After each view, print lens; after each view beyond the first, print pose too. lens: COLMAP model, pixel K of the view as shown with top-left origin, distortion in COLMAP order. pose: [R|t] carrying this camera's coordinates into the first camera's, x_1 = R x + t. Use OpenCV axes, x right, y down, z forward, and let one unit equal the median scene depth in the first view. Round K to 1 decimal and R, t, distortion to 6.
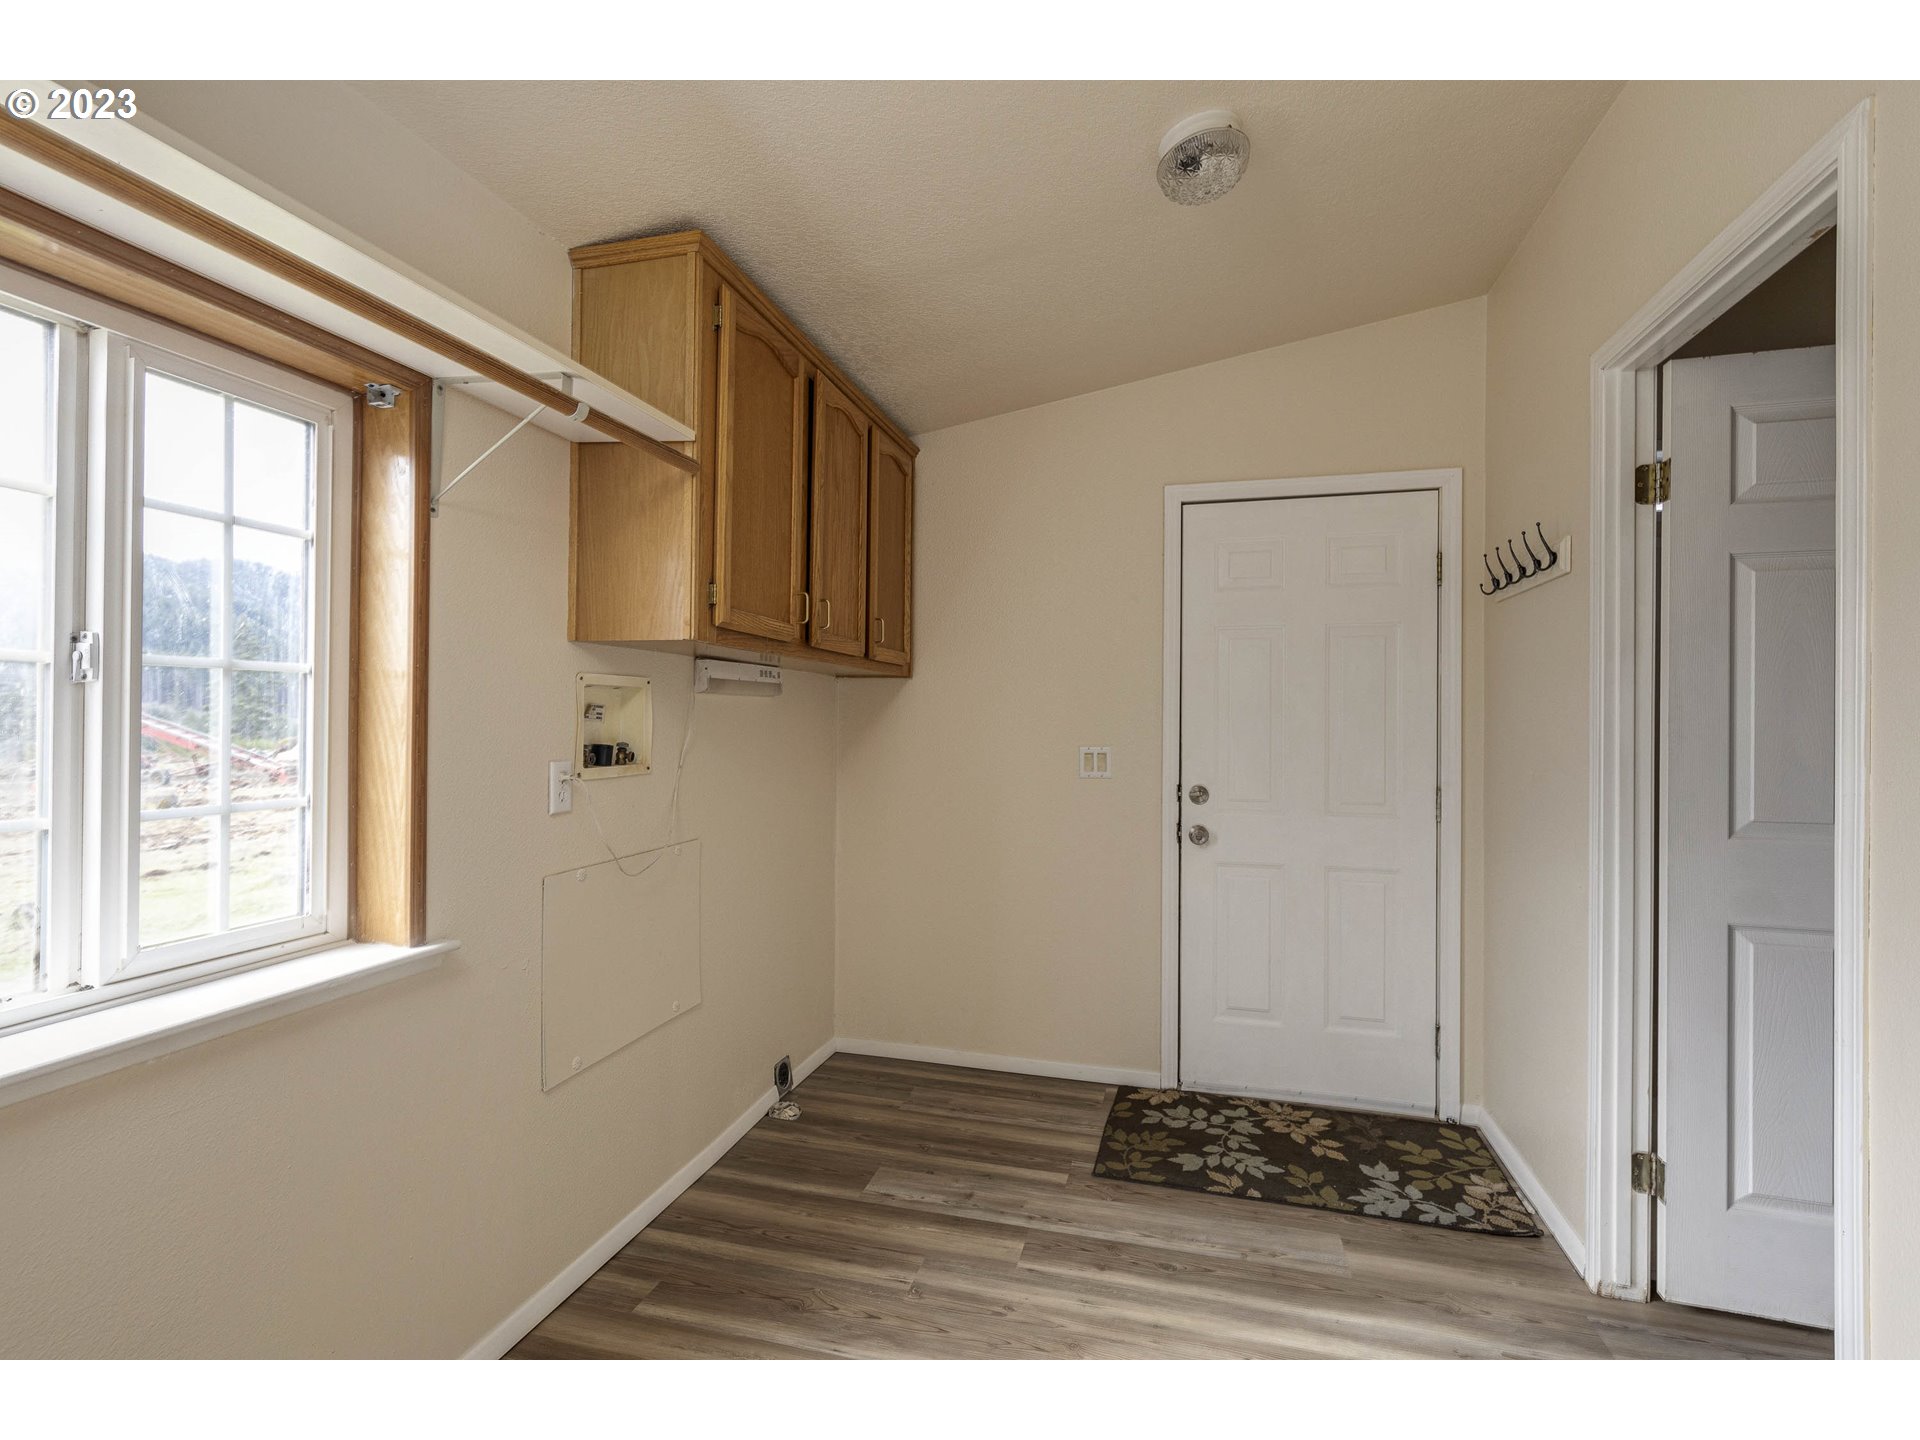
lens RADIAL K [[863.4, 0, 965.3], [0, 863.4, 719.1], [0, 0, 1]] dist [0.007156, 0.000199]
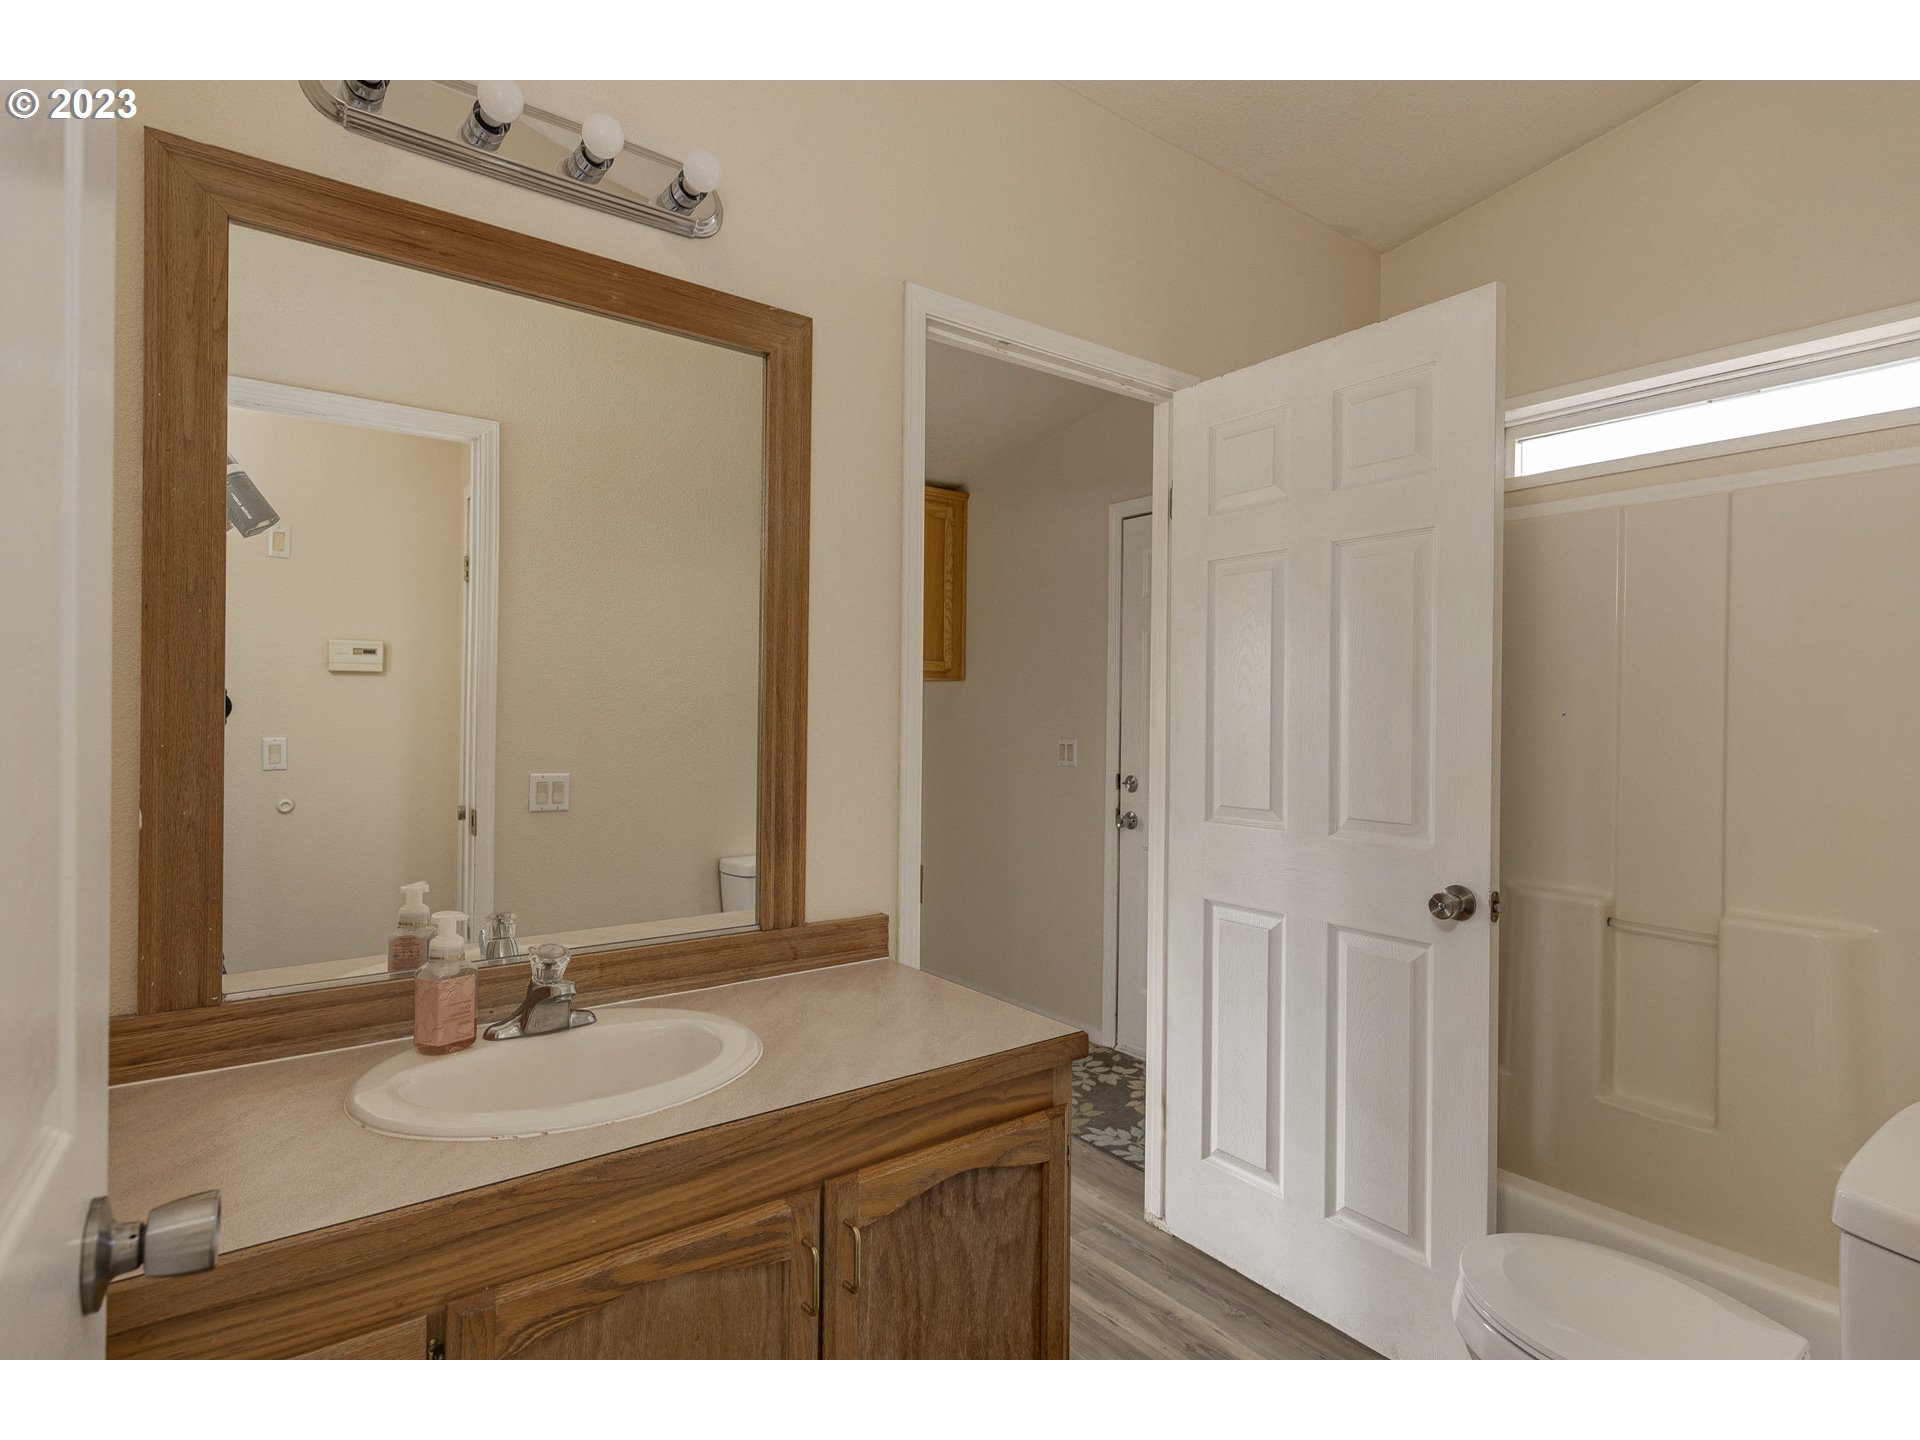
lens RADIAL K [[962.1, 0, 967.4], [0, 962.1, 720.7], [0, 0, 1]] dist [0.004202, 0.000155]
pose [[0.781215, 0.000854, -0.624261, 0.923747], [-0.001473, 0.999999, -0.000476, 0.009029], [0.624260, 0.001291, 0.781216, -0.085492]]
